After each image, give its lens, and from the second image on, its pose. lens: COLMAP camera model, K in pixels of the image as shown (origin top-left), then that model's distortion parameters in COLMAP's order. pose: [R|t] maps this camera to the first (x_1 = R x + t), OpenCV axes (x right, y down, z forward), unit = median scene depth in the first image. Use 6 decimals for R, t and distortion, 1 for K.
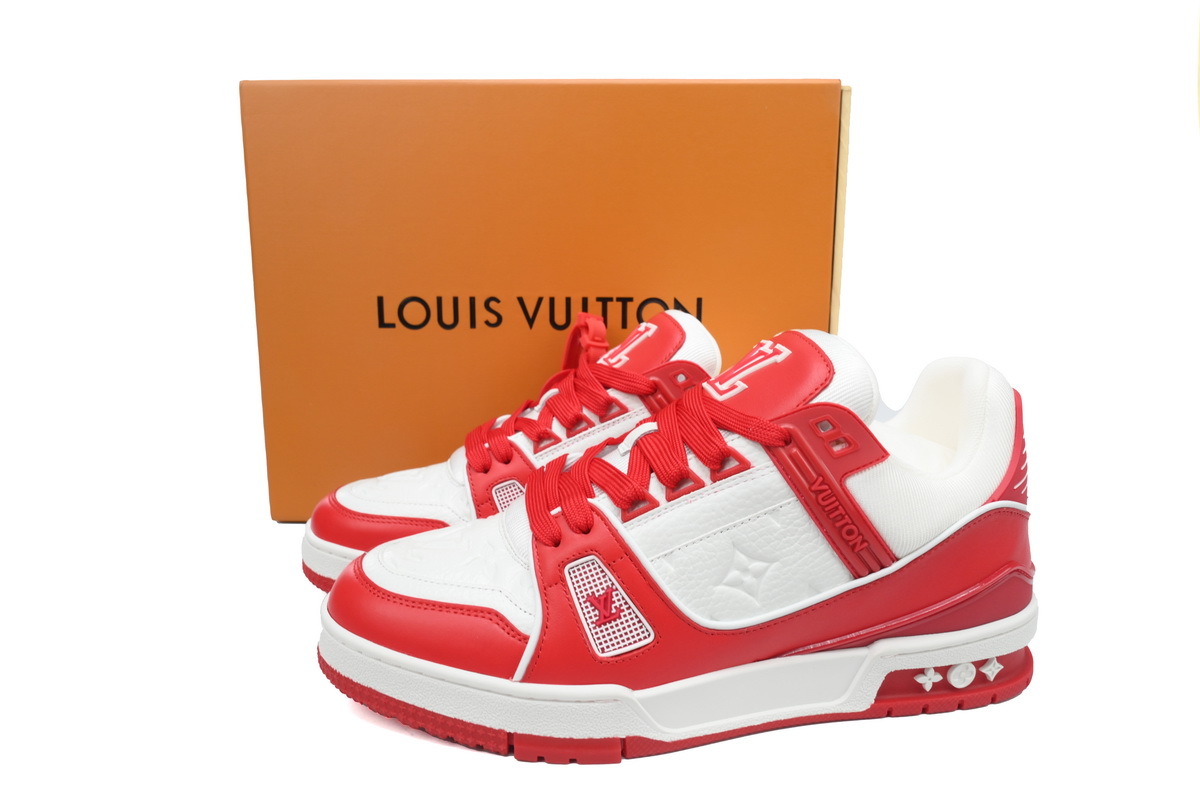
lens RADIAL K [[796.6, 0, 585.0], [0, 796.6, 406.0], [0, 0, 1]] dist [0.005000, 0.005200]
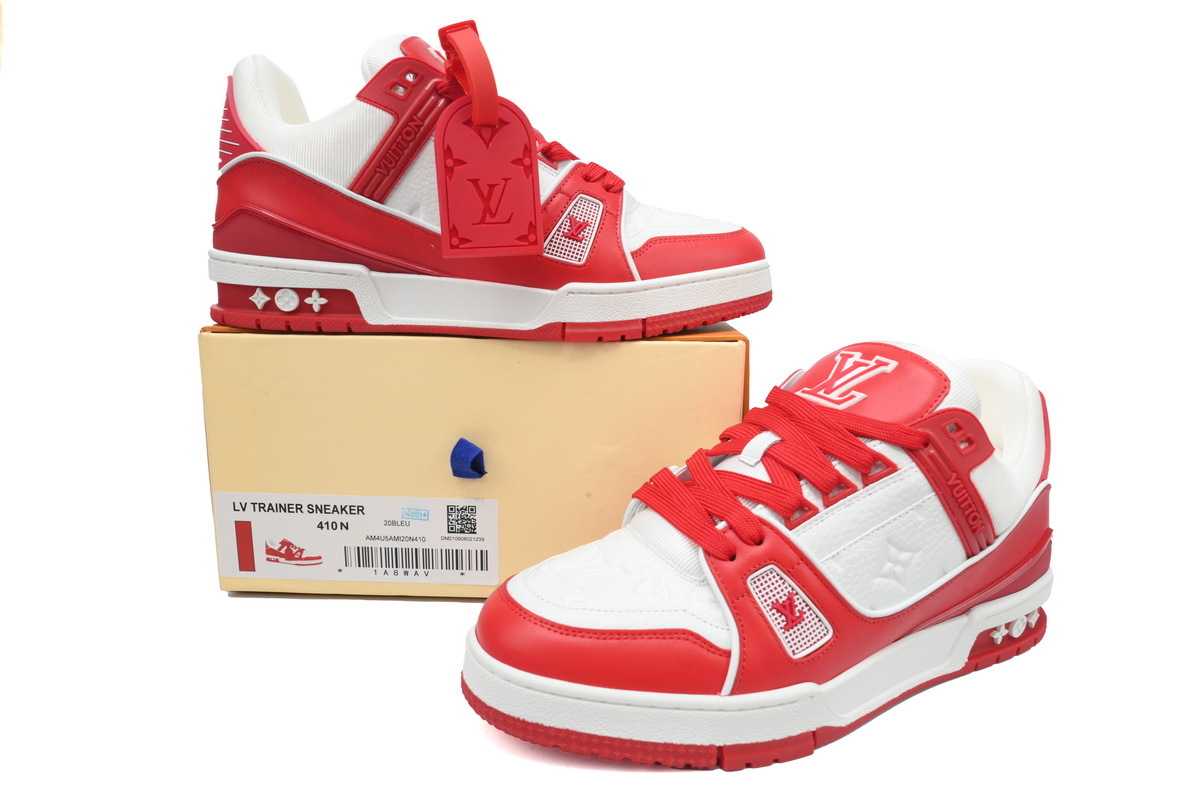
lens RADIAL K [[796.6, 0, 583.6], [0, 796.6, 405.0], [0, 0, 1]] dist [0.005000, 0.005200]
pose [[0.943479, -0.054035, 0.326998, -0.565292], [0.049662, 0.998530, 0.021712, -0.058948], [-0.327691, -0.004246, 0.944775, 0.088939]]
